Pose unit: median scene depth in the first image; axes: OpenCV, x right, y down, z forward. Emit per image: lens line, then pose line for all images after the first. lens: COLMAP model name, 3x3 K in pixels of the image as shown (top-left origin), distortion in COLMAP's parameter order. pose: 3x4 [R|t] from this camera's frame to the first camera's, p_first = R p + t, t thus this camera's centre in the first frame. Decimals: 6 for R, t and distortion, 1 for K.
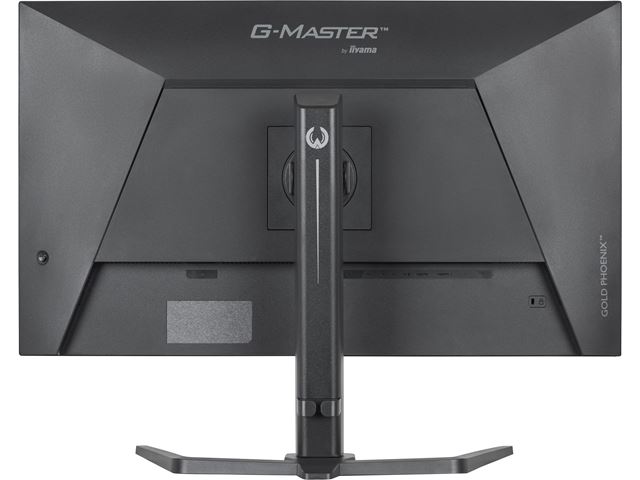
lens RADIAL K [[2269.2, 0, 320.0], [0, 2269.2, 240.0], [0, 0, 1]] dist [-0.018842, 0.208348]
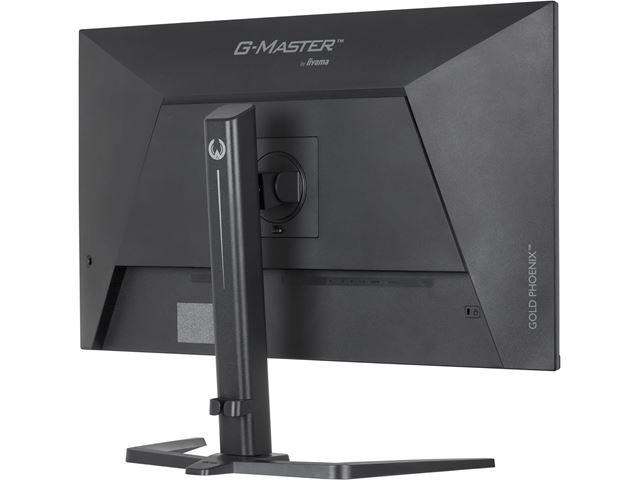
lens RADIAL K [[2269.2, 0, 320.0], [0, 2269.2, 240.0], [0, 0, 1]] dist [-0.018842, 0.208348]
pose [[0.824485, 0.006661, -0.565845, 0.598843], [-0.008290, 0.999966, -0.000308, -0.003066], [0.565824, 0.004945, 0.824511, 0.154478]]
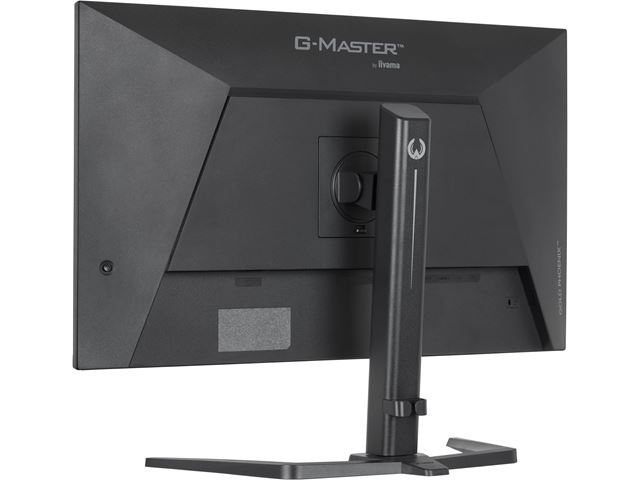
lens RADIAL K [[2269.2, 0, 320.0], [0, 2269.2, 240.0], [0, 0, 1]] dist [-0.018842, 0.208348]
pose [[0.832017, -0.005350, 0.554725, -0.586430], [0.007799, 0.999967, -0.002054, -0.001219], [-0.554696, 0.006035, 0.832031, 0.147126]]
